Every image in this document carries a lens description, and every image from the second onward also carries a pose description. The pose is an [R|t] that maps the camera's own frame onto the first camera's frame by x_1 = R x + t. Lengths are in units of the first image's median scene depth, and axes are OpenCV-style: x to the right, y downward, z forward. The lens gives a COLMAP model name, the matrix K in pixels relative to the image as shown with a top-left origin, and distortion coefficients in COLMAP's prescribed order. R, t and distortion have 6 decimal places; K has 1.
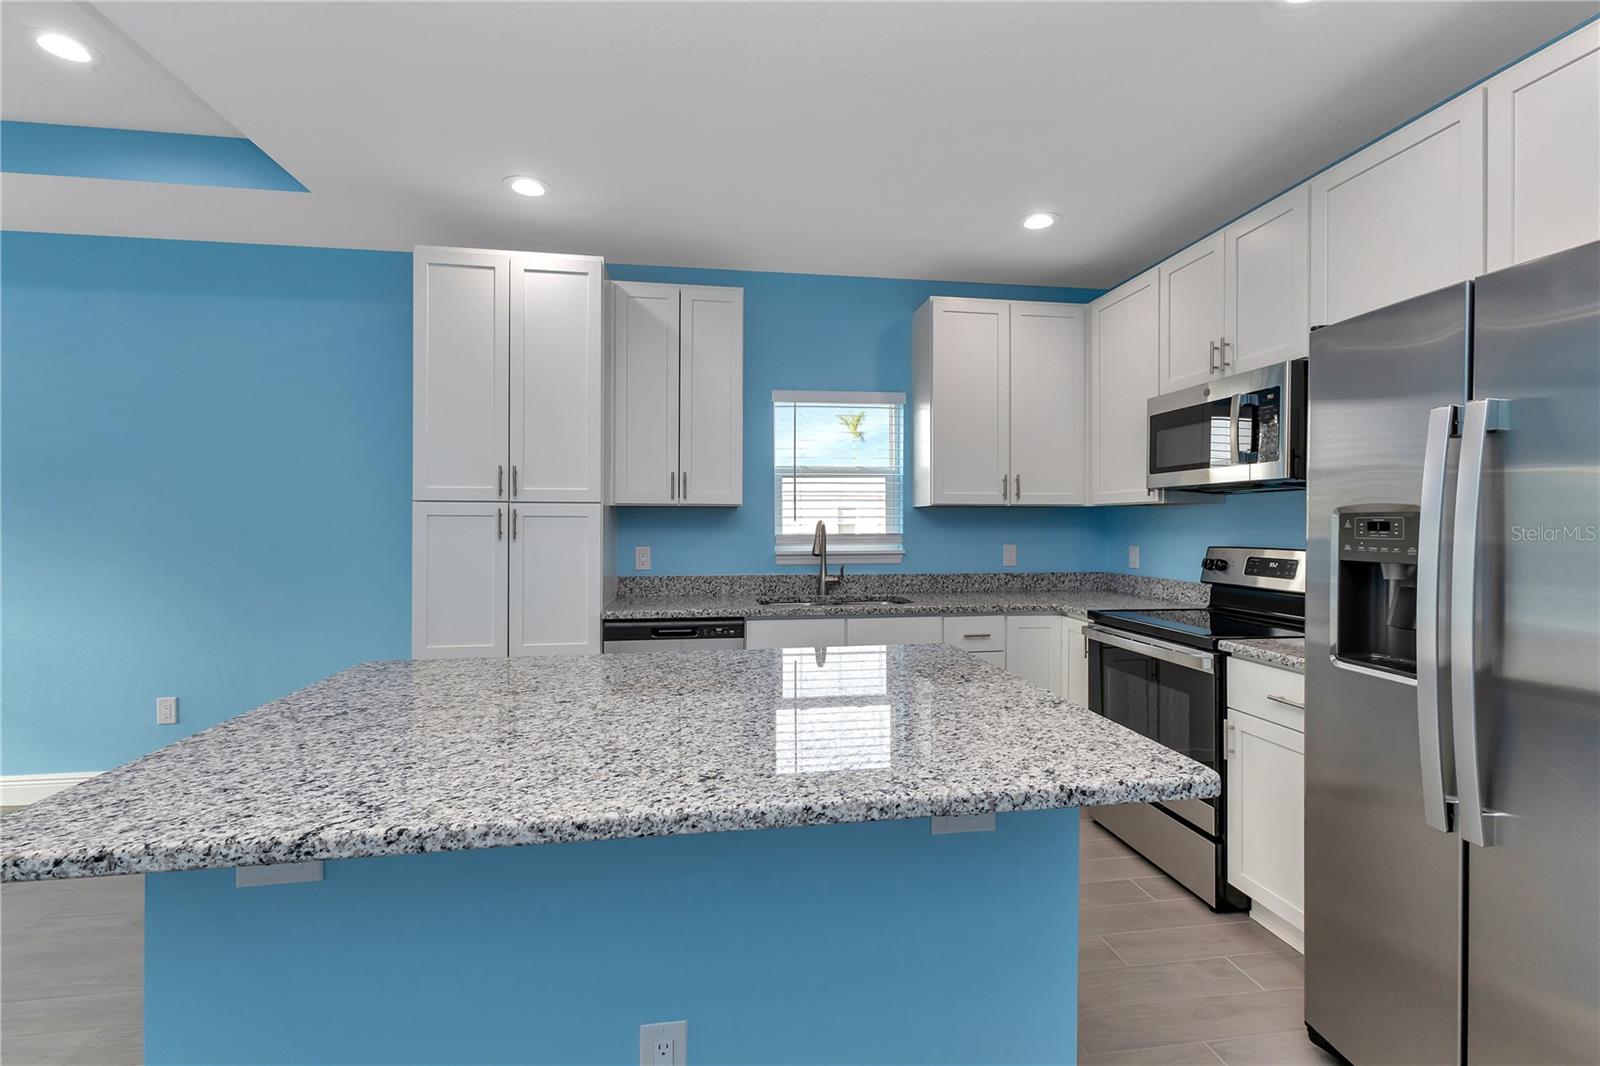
lens RADIAL K [[703.9, 0, 798.9], [0, 703.9, 522.9], [0, 0, 1]] dist [0.009323, 0.000184]
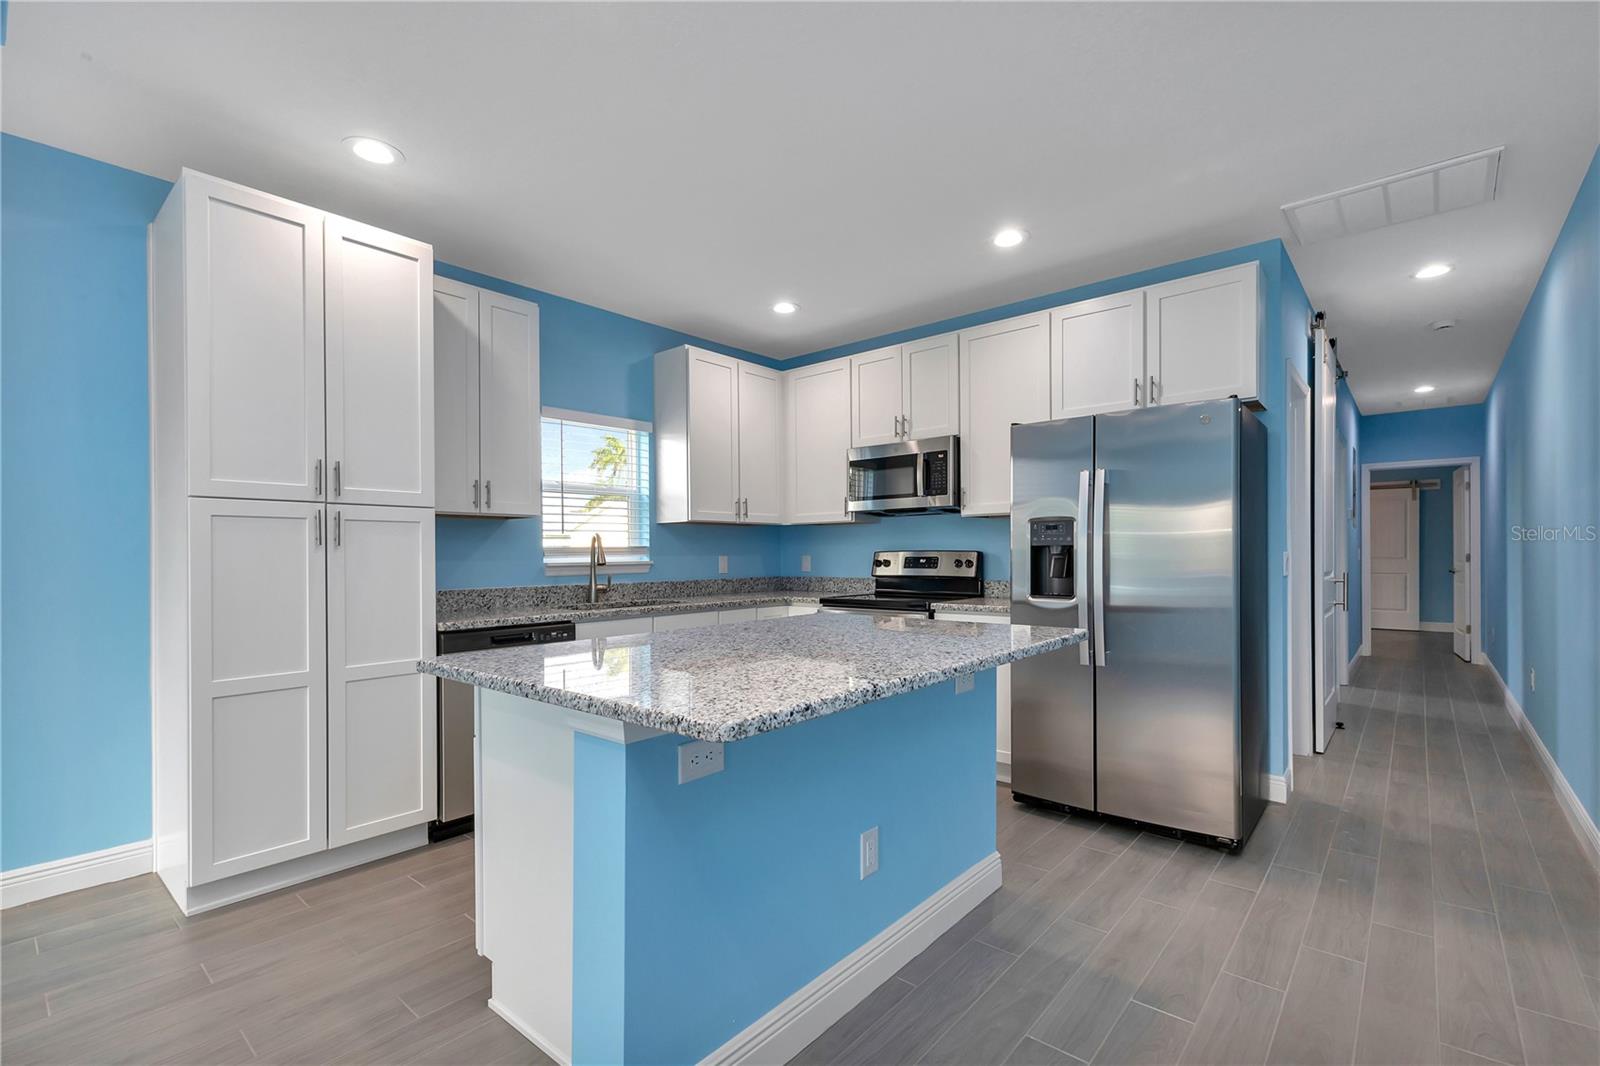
lens RADIAL K [[712.2, 0, 803.4], [0, 712.2, 556.7], [0, 0, 1]] dist [0.002720, 0.000074]
pose [[0.757356, -0.009014, 0.652940, -0.524450], [0.008562, 0.999956, 0.003873, 0.036993], [-0.652946, 0.002657, 0.757400, -0.039821]]
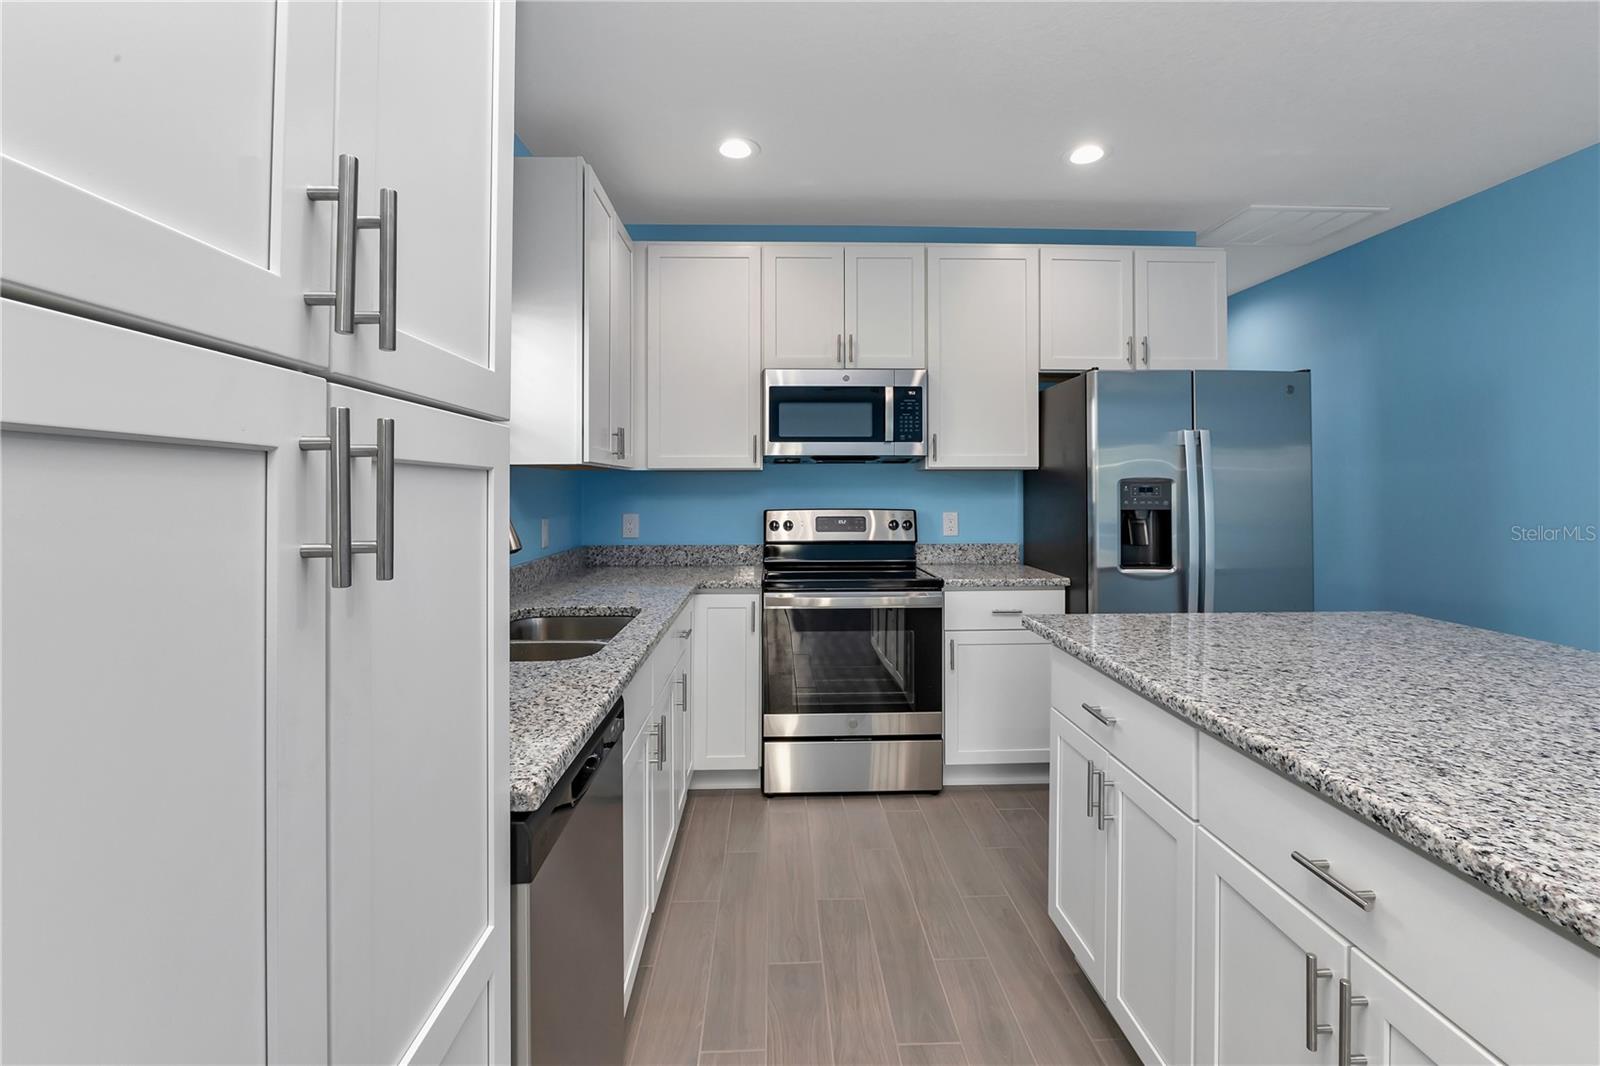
lens RADIAL K [[727.5, 0, 792.8], [0, 727.5, 480.9], [0, 0, 1]] dist [-0.000492, -0.000034]
pose [[0.119848, 0.010324, 0.992739, -0.564853], [0.003110, 0.999937, -0.010774, -0.000067], [-0.992787, 0.004378, 0.119808, 0.833787]]
